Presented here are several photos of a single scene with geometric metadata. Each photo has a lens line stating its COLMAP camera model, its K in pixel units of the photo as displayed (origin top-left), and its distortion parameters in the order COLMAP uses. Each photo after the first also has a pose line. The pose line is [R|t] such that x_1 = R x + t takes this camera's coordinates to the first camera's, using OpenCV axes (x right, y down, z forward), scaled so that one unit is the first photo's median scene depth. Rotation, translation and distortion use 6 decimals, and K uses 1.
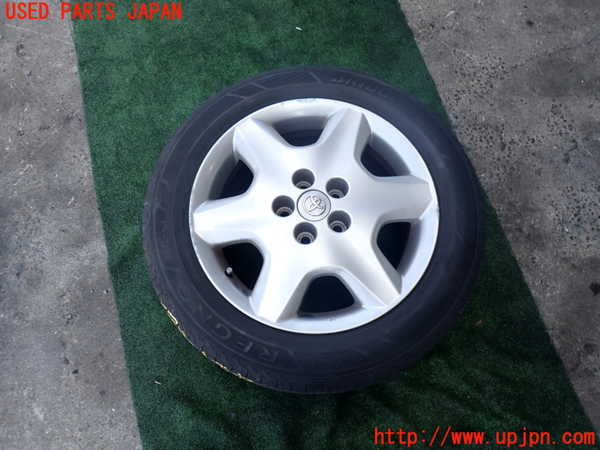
lens RADIAL K [[440.4, 0, 300.0], [0, 440.4, 225.0], [0, 0, 1]] dist [0.056869, -0.001243]
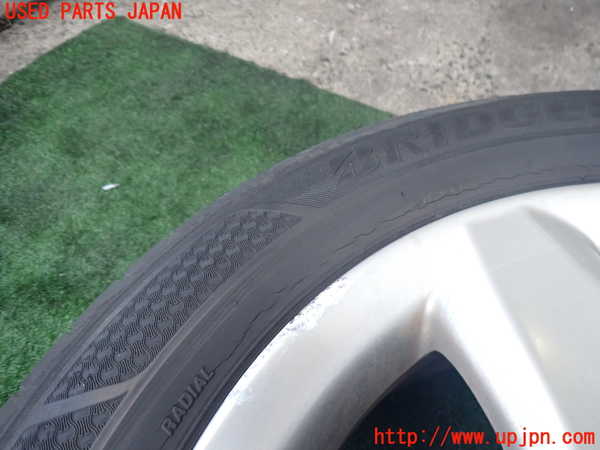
lens RADIAL K [[440.4, 0, 300.0], [0, 440.4, 225.0], [0, 0, 1]] dist [0.056869, -0.001243]
pose [[0.762092, -0.552245, 0.337994, -0.033182], [0.628967, 0.755339, -0.184021, -0.226739], [-0.153676, 0.352828, 0.922982, 0.619623]]
